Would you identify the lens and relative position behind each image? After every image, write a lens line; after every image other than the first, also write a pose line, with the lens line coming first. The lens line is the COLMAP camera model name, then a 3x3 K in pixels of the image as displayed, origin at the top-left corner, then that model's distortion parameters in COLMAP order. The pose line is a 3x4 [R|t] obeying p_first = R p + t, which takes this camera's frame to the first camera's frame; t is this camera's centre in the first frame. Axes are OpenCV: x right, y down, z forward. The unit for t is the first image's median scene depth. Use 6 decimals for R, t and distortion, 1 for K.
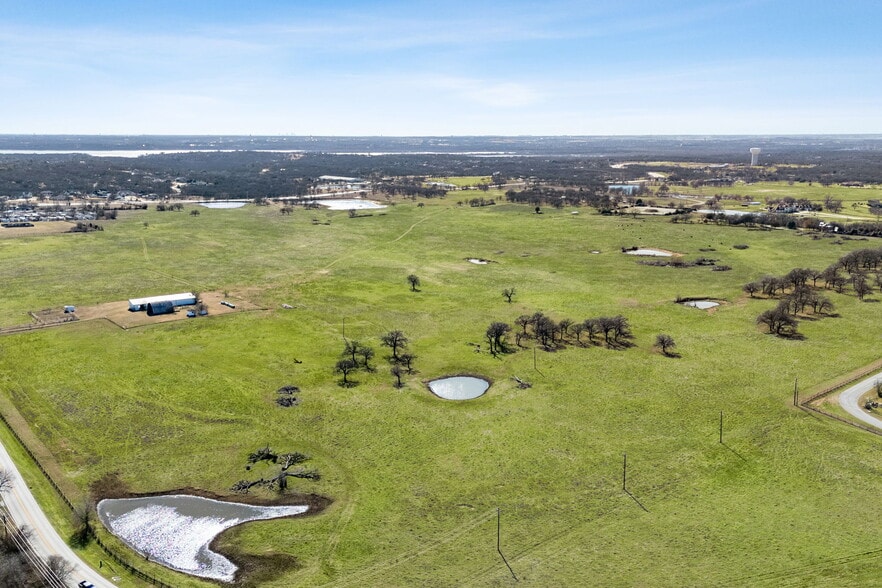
lens RADIAL K [[763.3, 0, 443.1], [0, 763.3, 307.0], [0, 0, 1]] dist [0.098997, -0.143054]
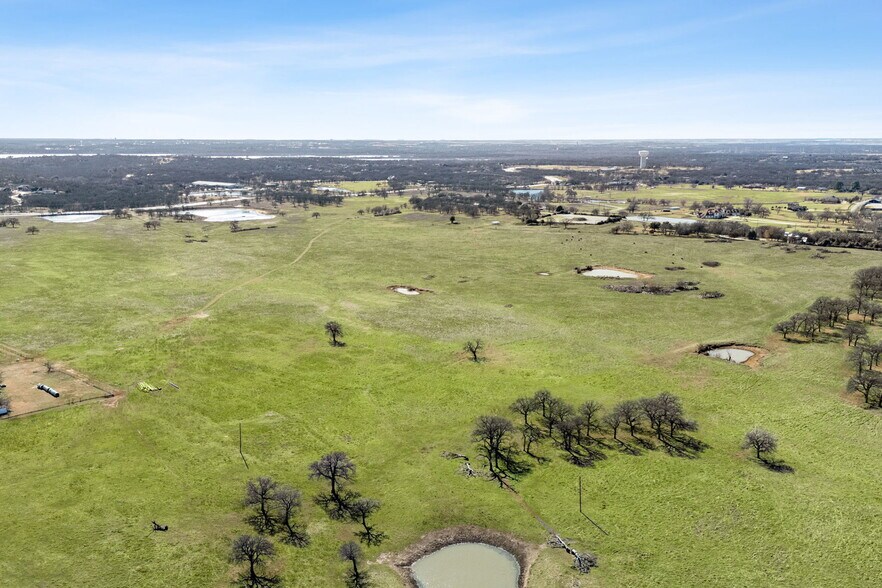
lens RADIAL K [[767.7, 0, 443.0], [0, 767.7, 292.8], [0, 0, 1]] dist [0.106333, -0.146150]
pose [[0.988497, -0.030480, 0.148136, -0.022765], [0.033931, 0.999207, -0.020818, -0.026616], [-0.147384, 0.025605, 0.988748, 0.140883]]
